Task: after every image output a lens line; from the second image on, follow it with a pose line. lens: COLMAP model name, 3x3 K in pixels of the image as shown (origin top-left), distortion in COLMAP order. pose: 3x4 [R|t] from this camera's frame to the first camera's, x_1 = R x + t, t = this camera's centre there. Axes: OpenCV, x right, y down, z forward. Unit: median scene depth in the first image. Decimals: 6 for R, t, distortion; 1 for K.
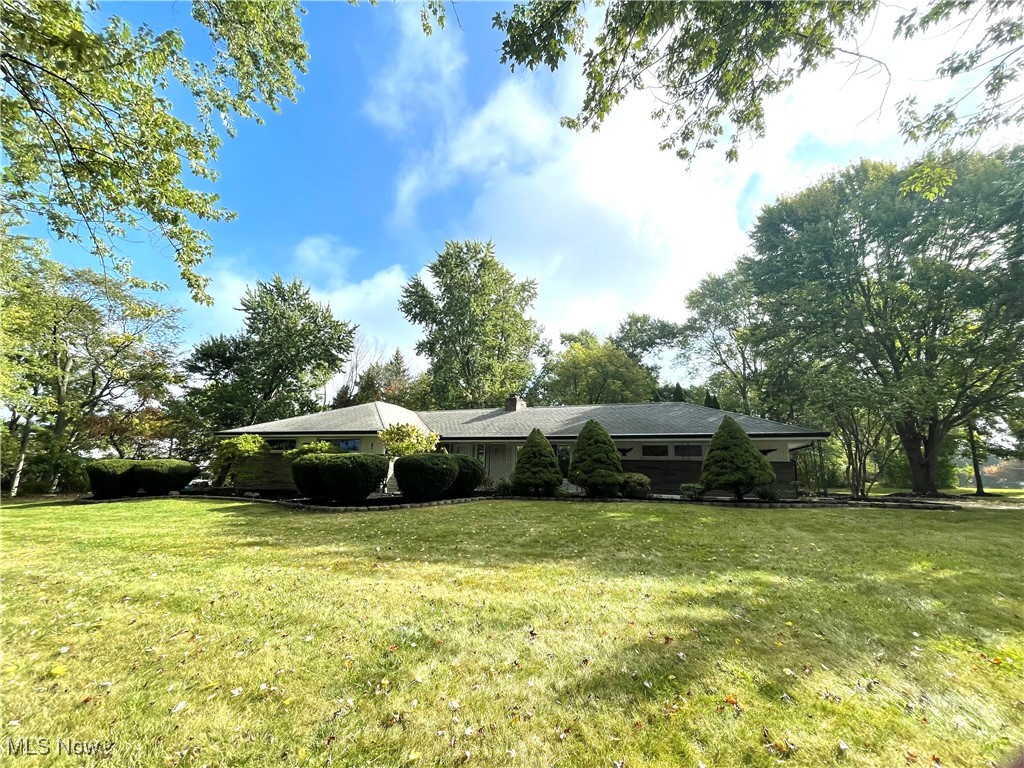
lens RADIAL K [[416.6, 0, 510.3], [0, 416.6, 382.2], [0, 0, 1]] dist [-0.000296, -0.000942]
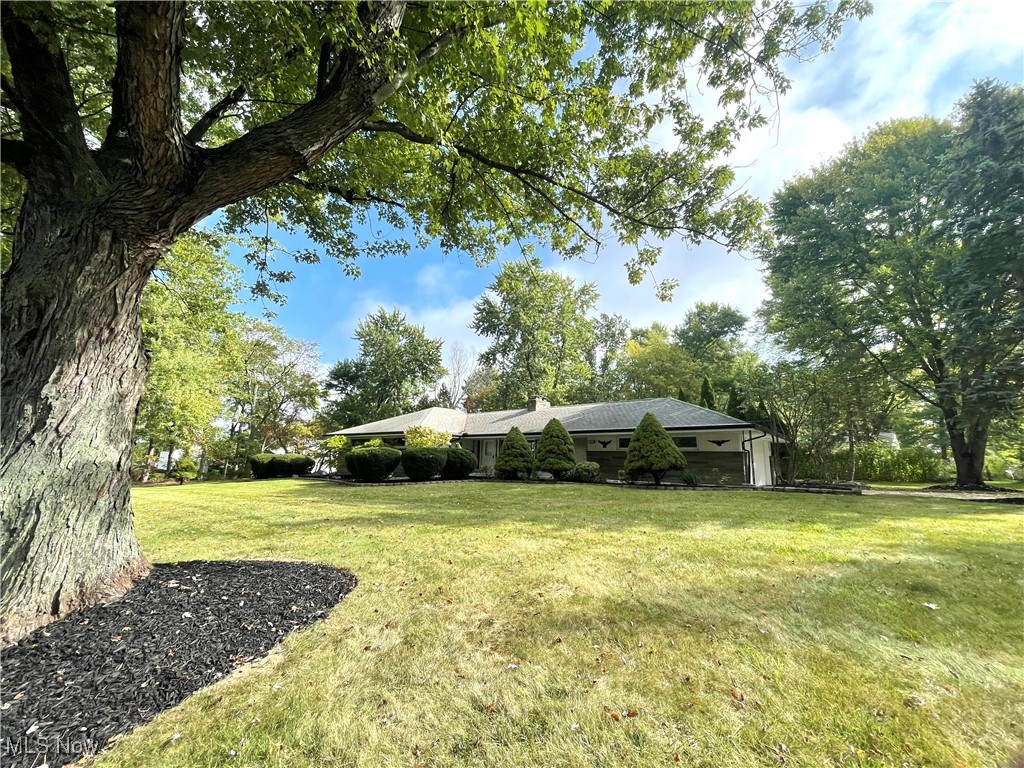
lens RADIAL K [[416.6, 0, 514.7], [0, 416.6, 386.2], [0, 0, 1]] dist [-0.000296, -0.000942]
pose [[0.951433, -0.055963, -0.302726, 0.204683], [0.062697, 0.997953, 0.012566, -0.012327], [0.301403, -0.030936, 0.952995, -0.089347]]
